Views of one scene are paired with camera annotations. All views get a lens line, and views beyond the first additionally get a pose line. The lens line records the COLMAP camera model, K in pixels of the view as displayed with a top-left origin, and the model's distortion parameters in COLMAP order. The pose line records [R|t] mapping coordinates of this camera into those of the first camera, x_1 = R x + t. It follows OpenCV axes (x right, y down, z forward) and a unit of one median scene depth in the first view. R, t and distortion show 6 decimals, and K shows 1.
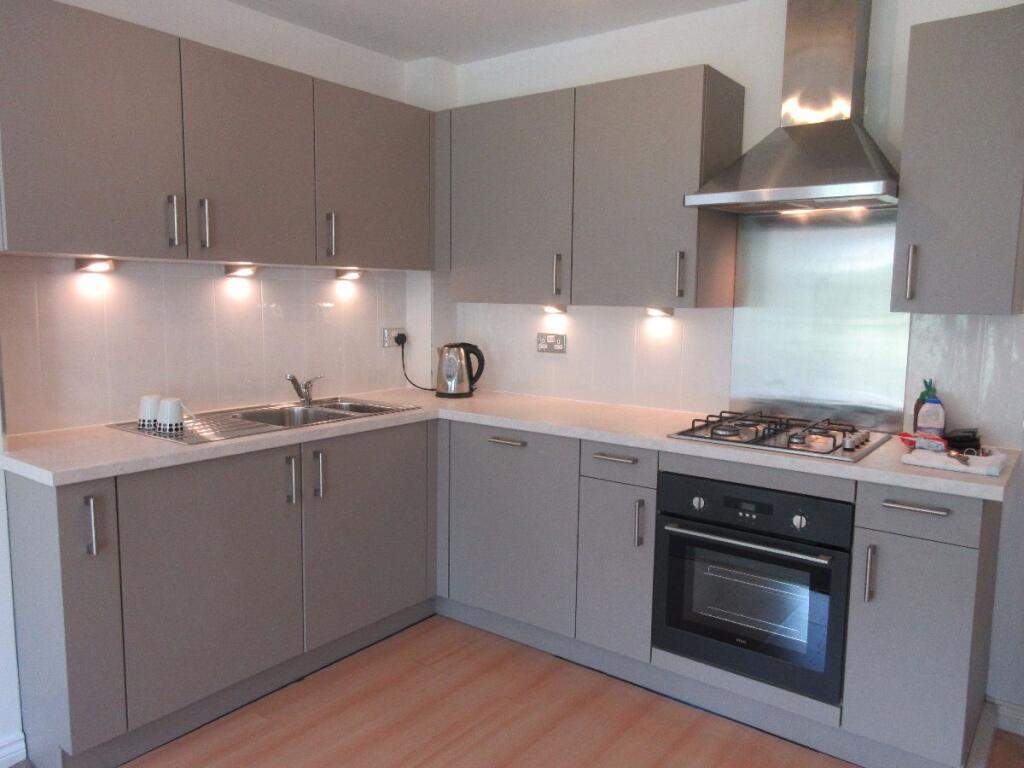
lens RADIAL K [[762.9, 0, 514.3], [0, 762.9, 381.1], [0, 0, 1]] dist [0.005888, 0.006766]
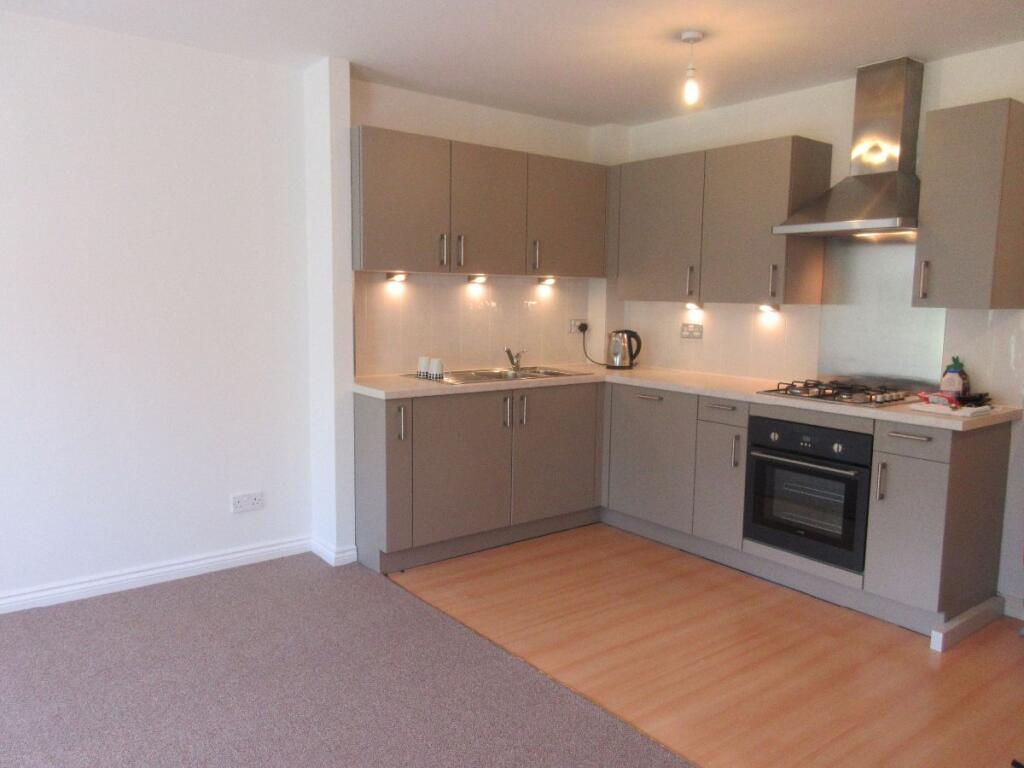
lens RADIAL K [[762.9, 0, 514.3], [0, 762.9, 381.1], [0, 0, 1]] dist [0.005888, 0.006766]
pose [[0.966267, 0.030448, -0.255734, 0.111618], [-0.031402, 0.999507, 0.000355, 0.058095], [0.255619, 0.007687, 0.966747, -0.467485]]
